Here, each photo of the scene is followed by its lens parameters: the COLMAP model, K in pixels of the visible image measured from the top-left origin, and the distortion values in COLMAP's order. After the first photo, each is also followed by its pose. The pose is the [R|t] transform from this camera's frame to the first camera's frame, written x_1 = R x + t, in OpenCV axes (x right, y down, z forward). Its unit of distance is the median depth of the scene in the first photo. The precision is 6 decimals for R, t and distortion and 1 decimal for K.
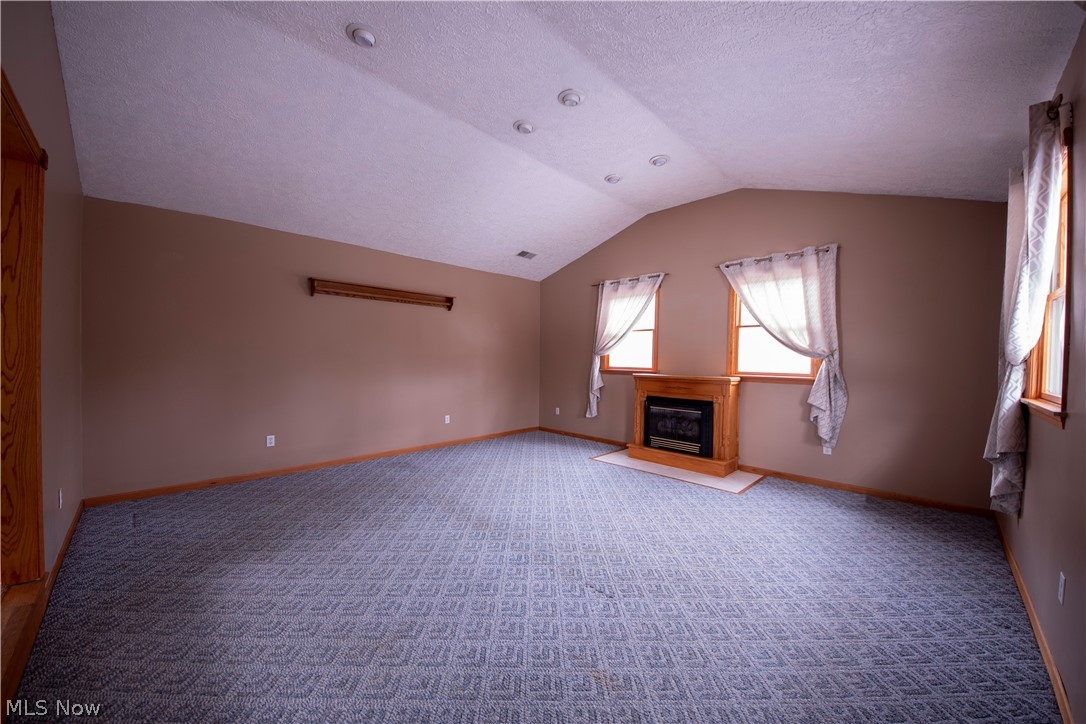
lens RADIAL K [[392.8, 0, 545.2], [0, 392.8, 365.3], [0, 0, 1]] dist [0.028539, -0.000072]
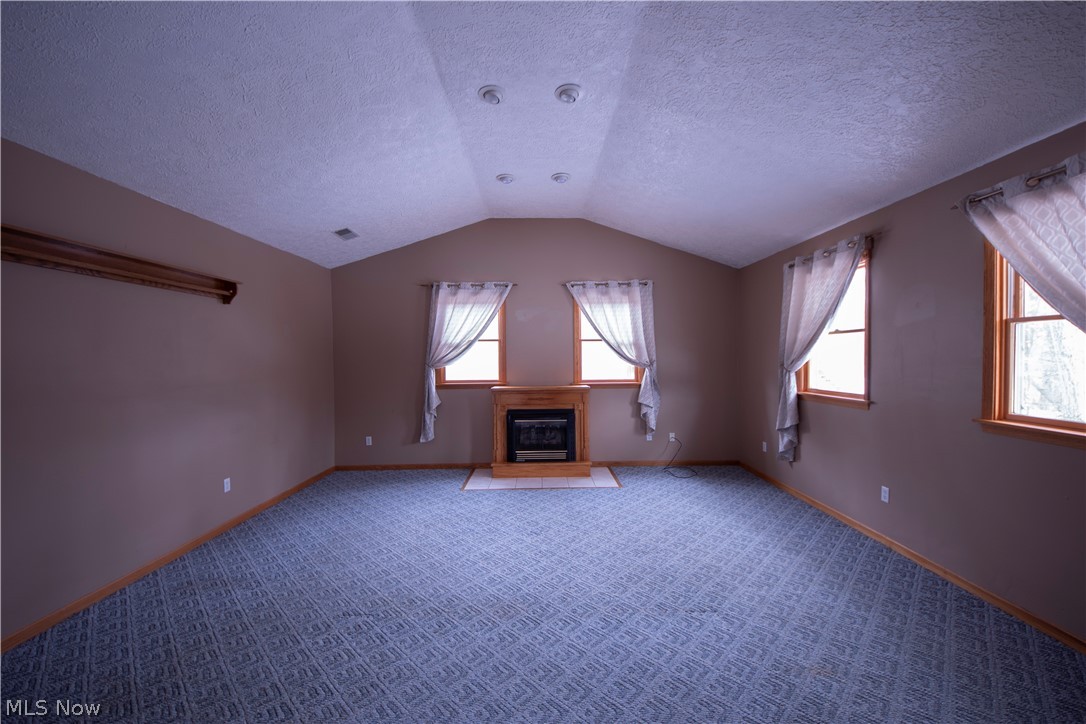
lens RADIAL K [[414.2, 0, 546.3], [0, 414.2, 363.8], [0, 0, 1]] dist [0.049669, -0.032070]
pose [[0.704100, -0.029289, 0.709497, -0.436743], [0.031692, 0.999450, 0.009807, -0.046493], [-0.709393, 0.015581, 0.704641, 0.245112]]
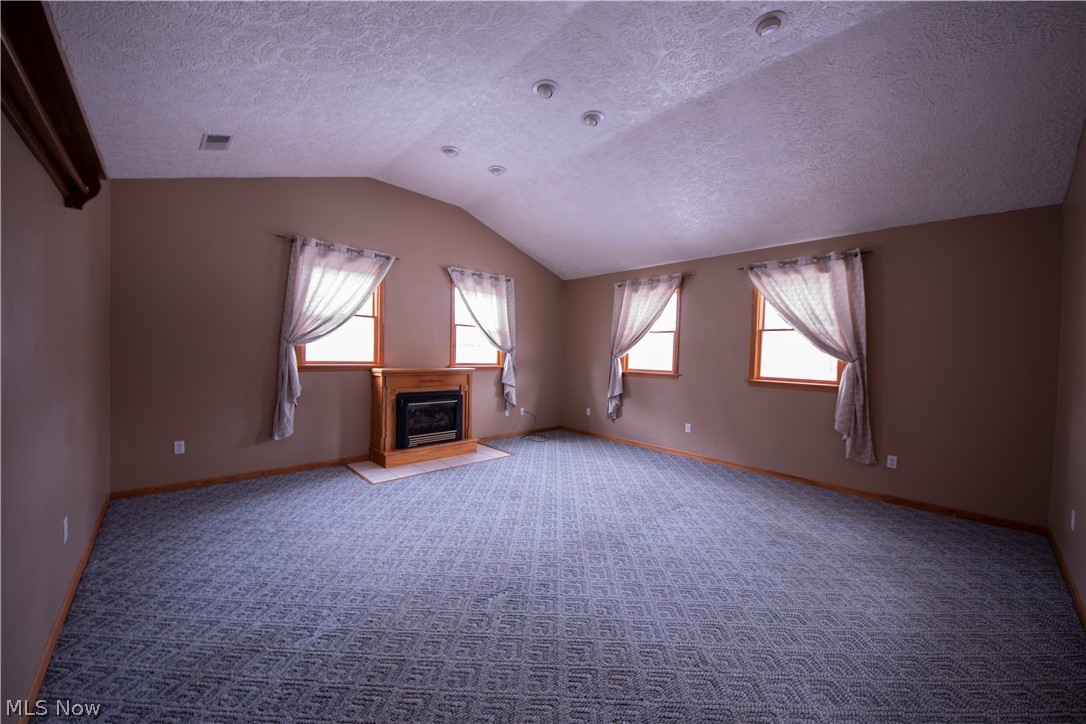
lens RADIAL K [[392.8, 0, 545.2], [0, 392.8, 365.3], [0, 0, 1]] dist [0.028539, -0.000072]
pose [[0.045594, -0.037228, 0.998266, -0.688908], [-0.005619, 0.999280, 0.037522, -0.023403], [-0.998944, -0.007320, 0.045352, 0.703353]]
